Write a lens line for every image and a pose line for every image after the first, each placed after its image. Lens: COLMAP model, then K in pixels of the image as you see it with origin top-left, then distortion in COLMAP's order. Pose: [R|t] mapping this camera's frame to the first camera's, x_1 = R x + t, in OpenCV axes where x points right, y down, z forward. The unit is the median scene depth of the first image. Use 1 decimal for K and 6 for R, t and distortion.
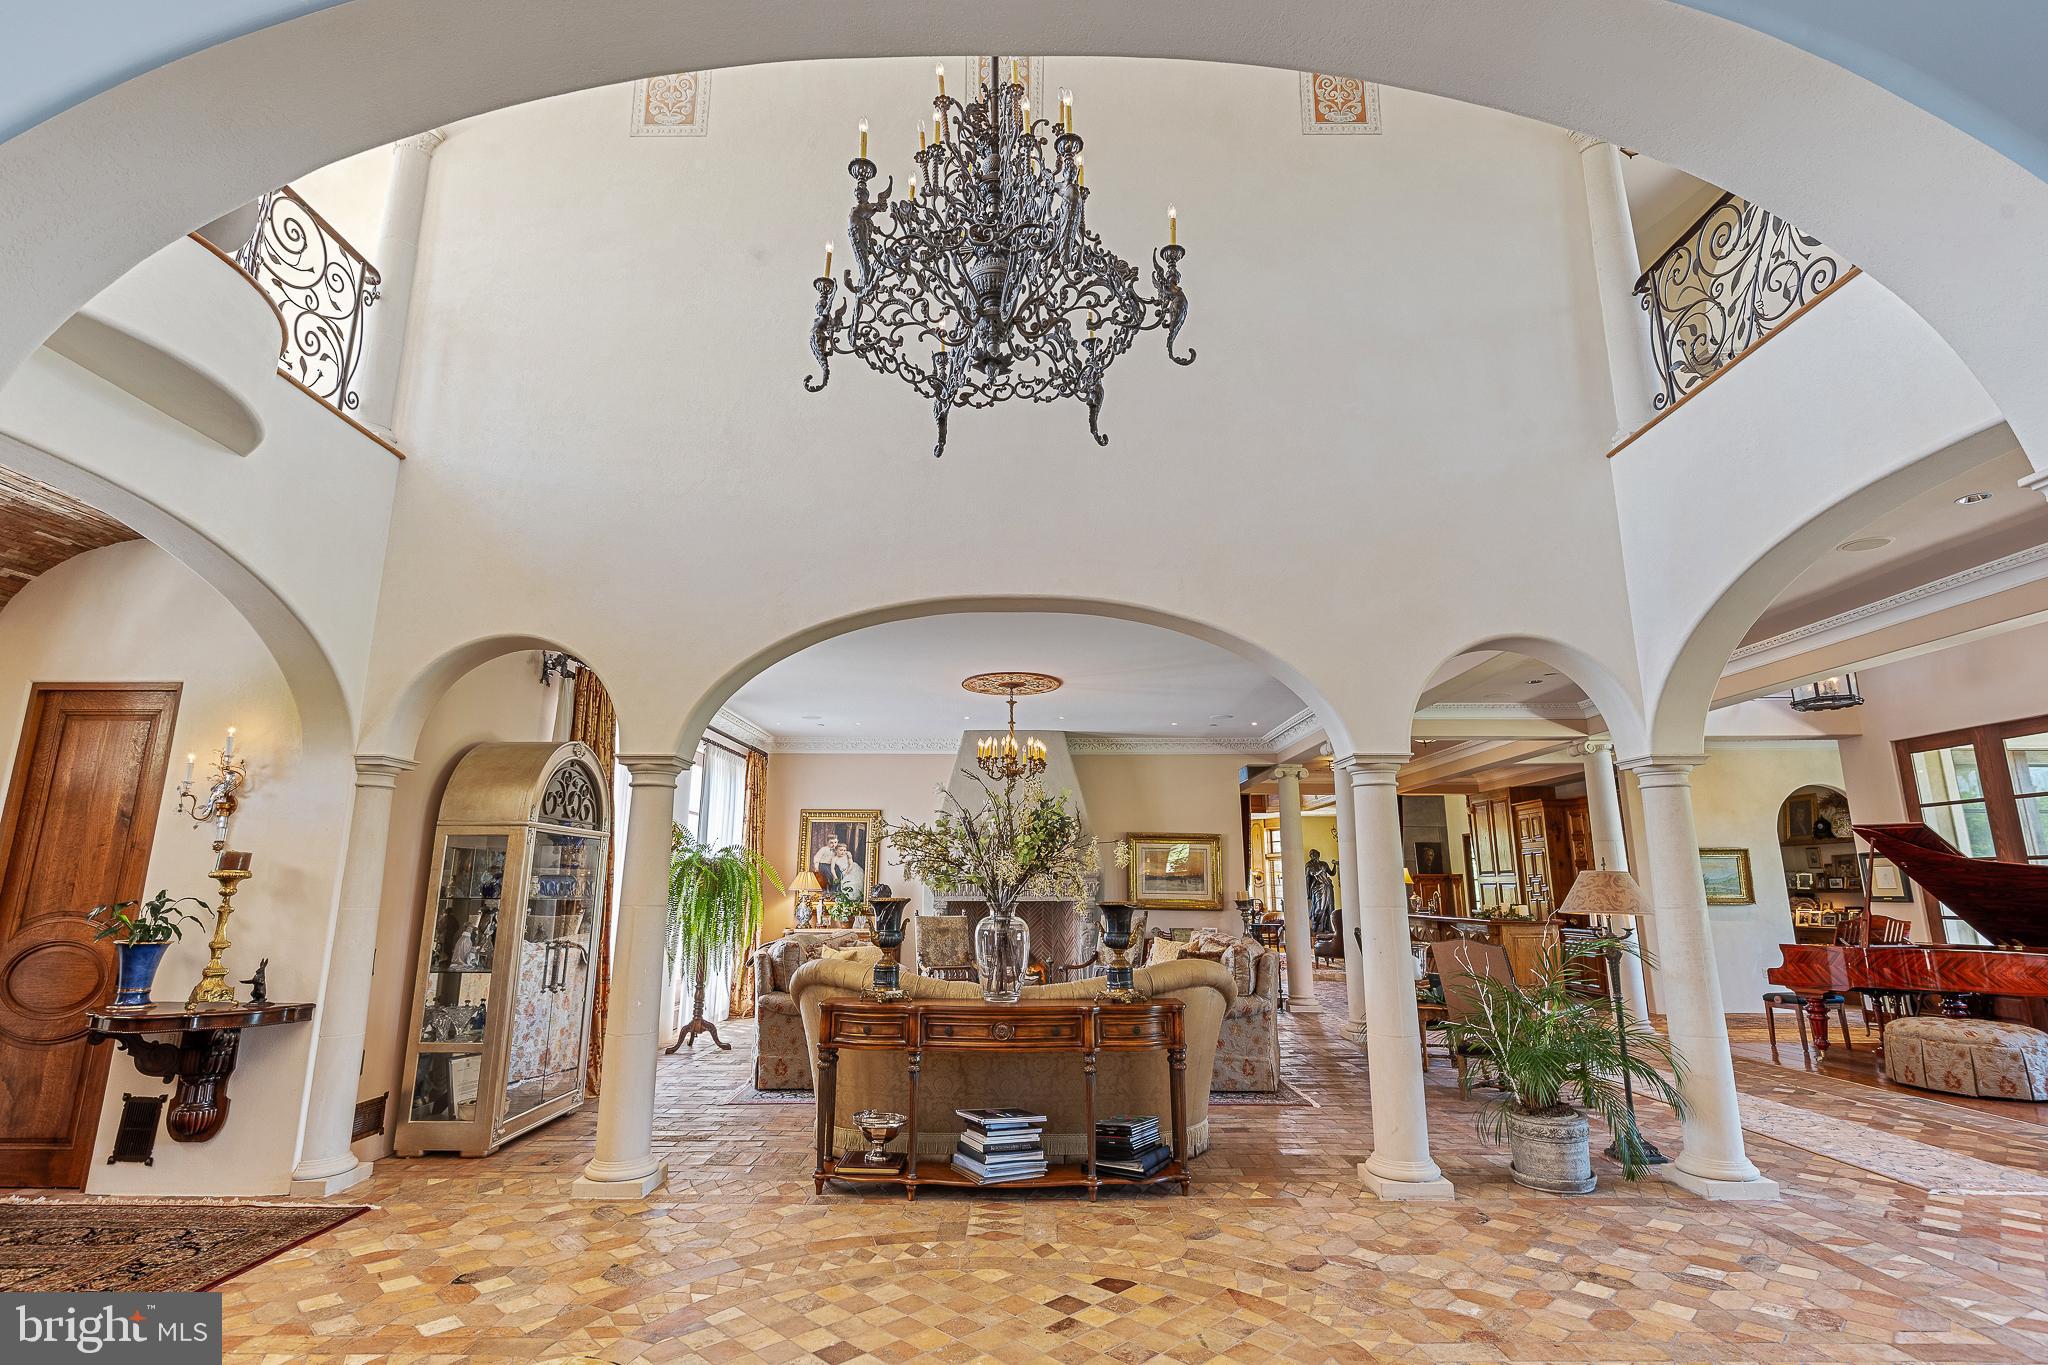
lens RADIAL K [[964.6, 0, 1013.6], [0, 964.6, 672.8], [0, 0, 1]] dist [-0.005511, 0.000419]
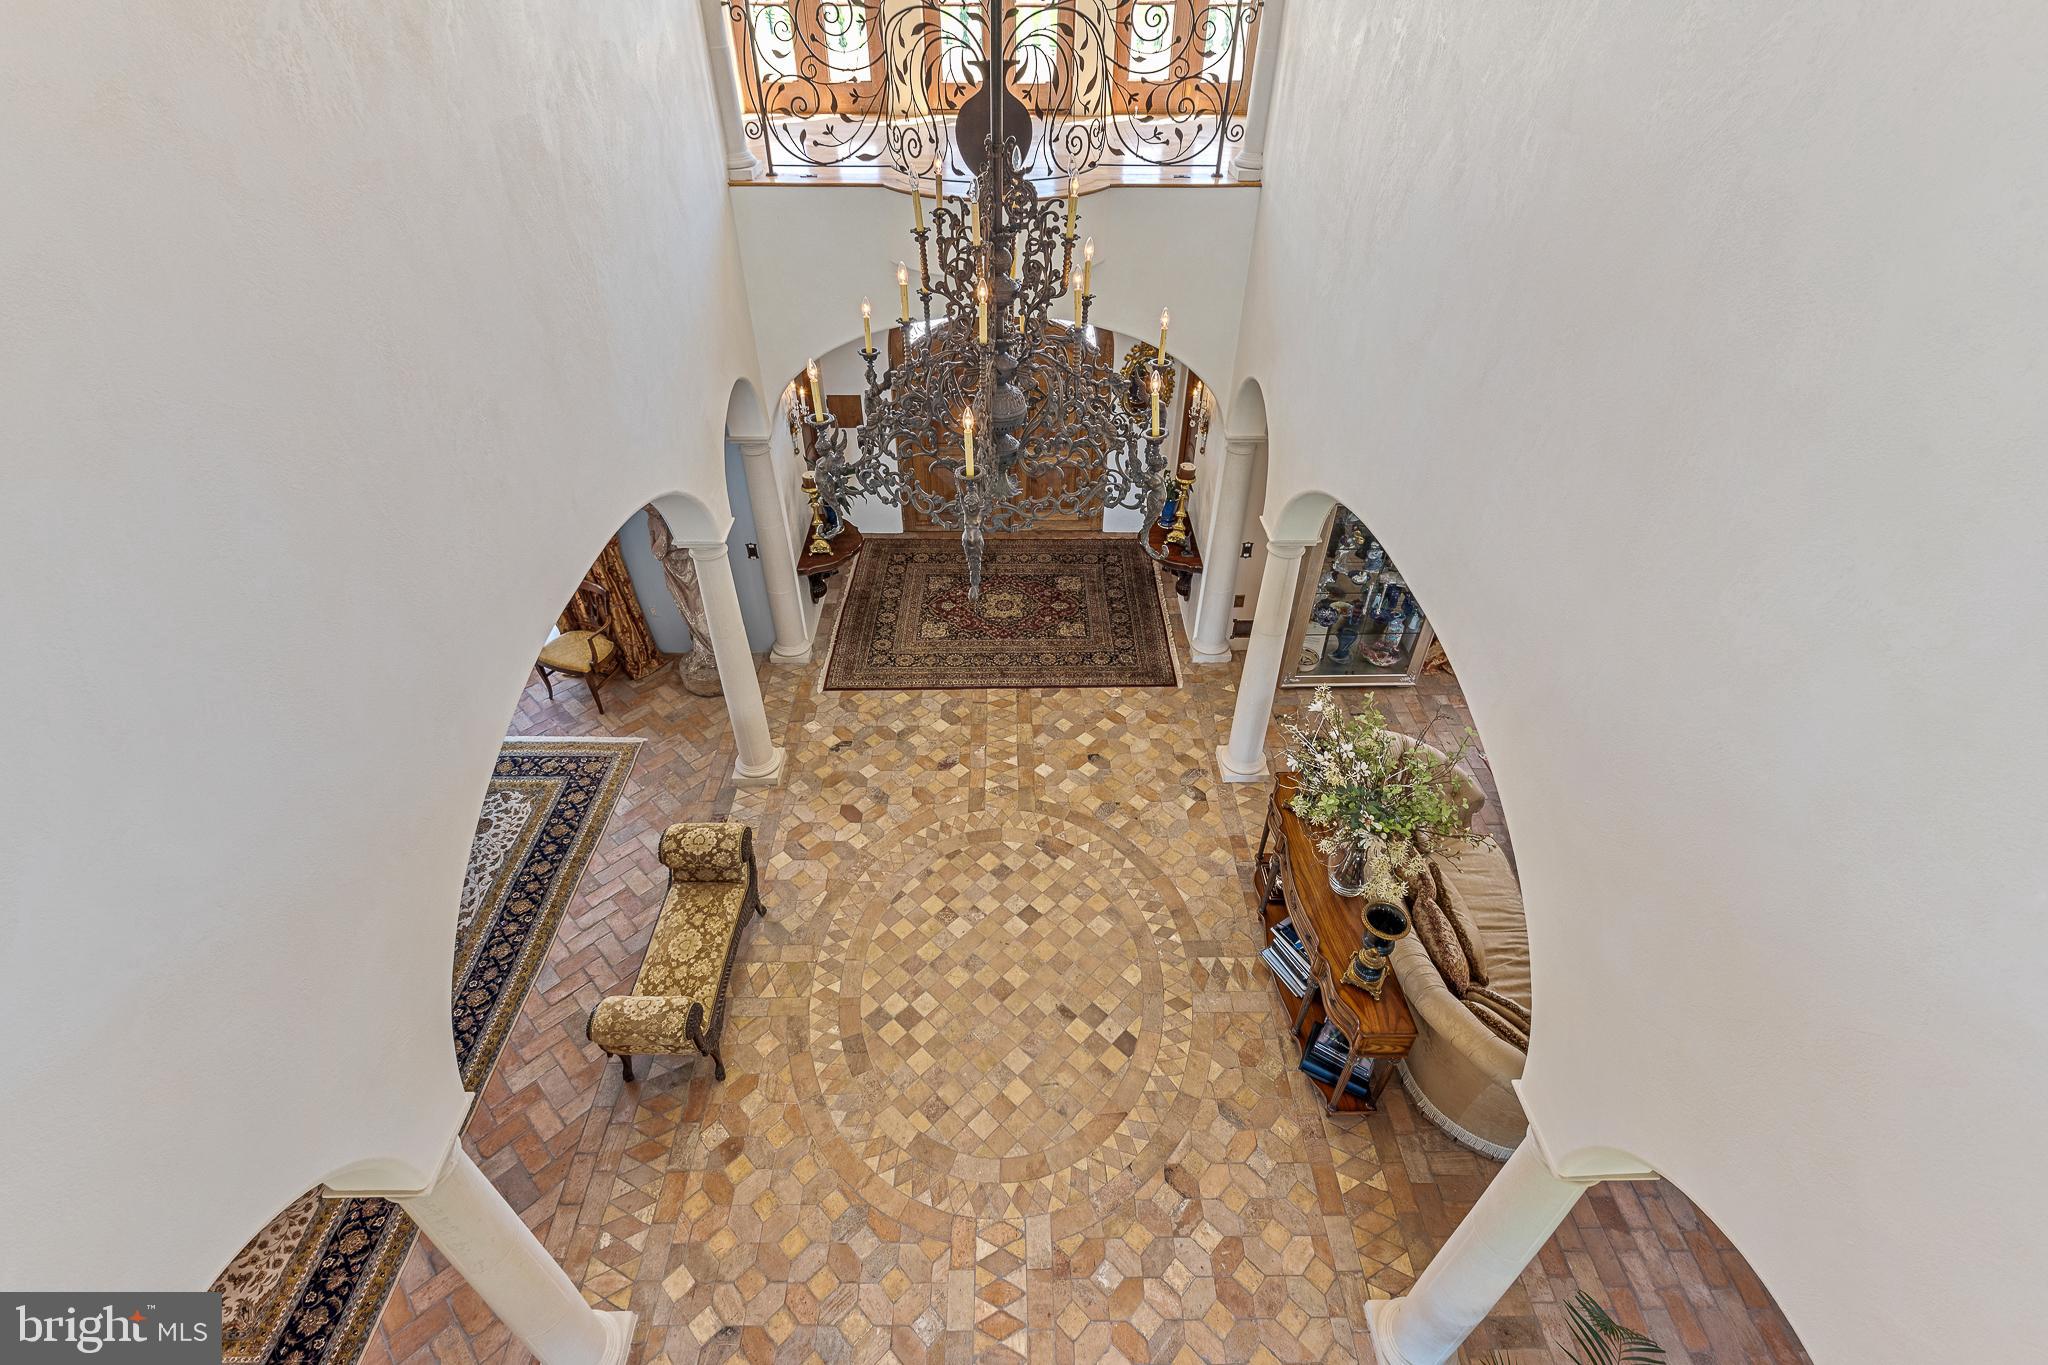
lens RADIAL K [[952.9, 0, 1017.6], [0, 952.9, 667.4], [0, 0, 1]] dist [0.012630, -0.004952]
pose [[0.019453, 0.610016, -0.792150, 0.794103], [0.219991, 0.770271, 0.598570, -0.667681], [0.975308, -0.185910, -0.119214, 0.931794]]
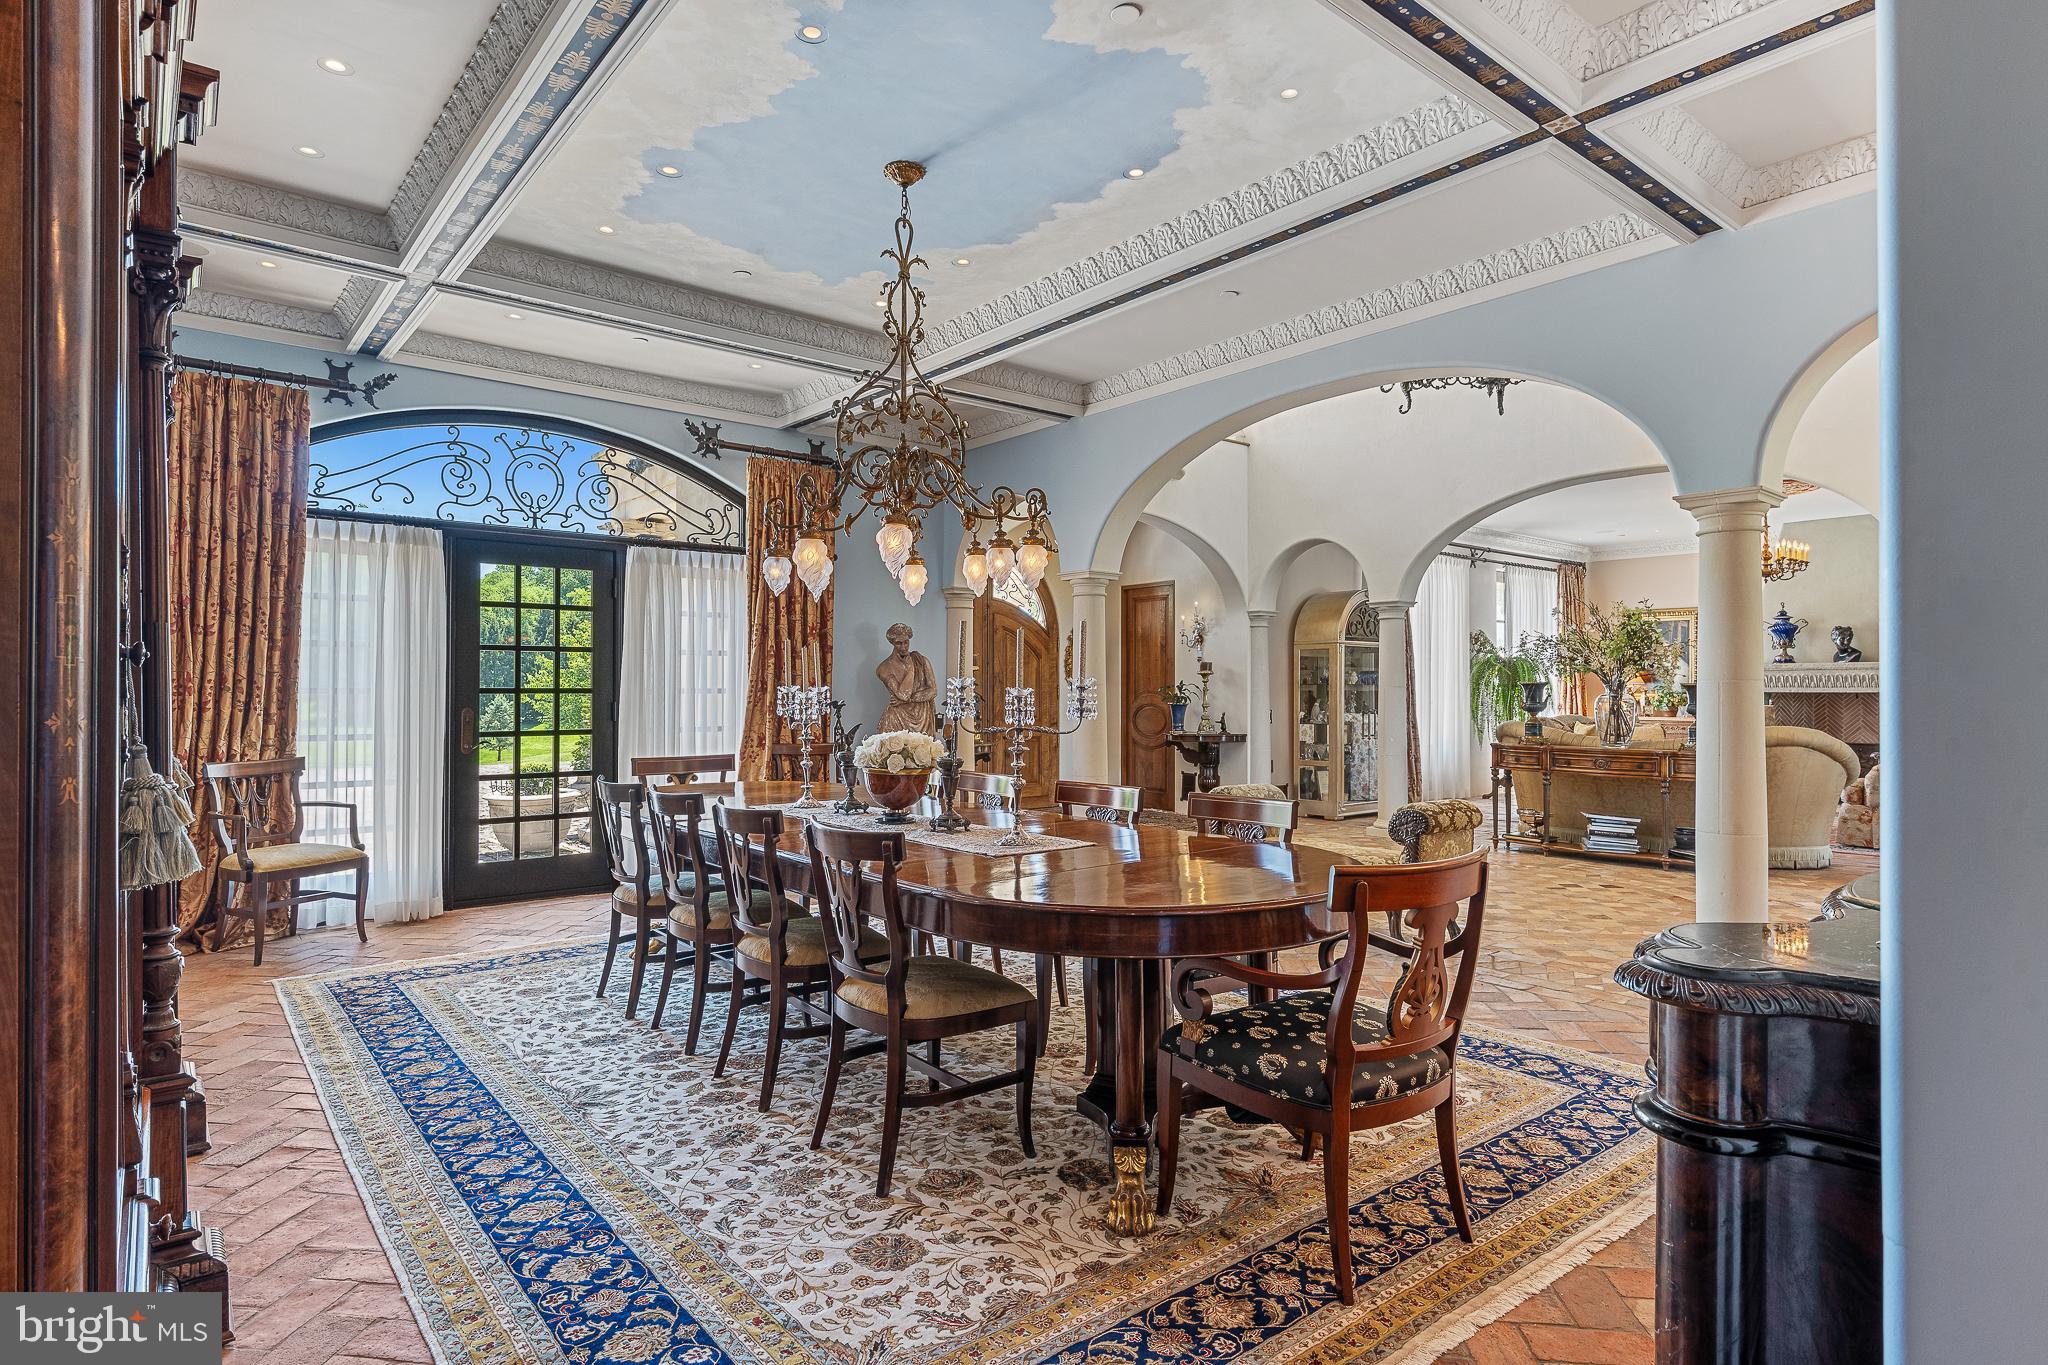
lens RADIAL K [[1086.6, 0, 1017.1], [0, 1086.6, 682.1], [0, 0, 1]] dist [-0.007243, -0.003200]
pose [[0.639077, -0.007147, -0.769109, 0.783713], [0.169129, 0.976788, 0.131458, -0.158687], [0.750317, -0.214091, 0.625451, -0.834441]]
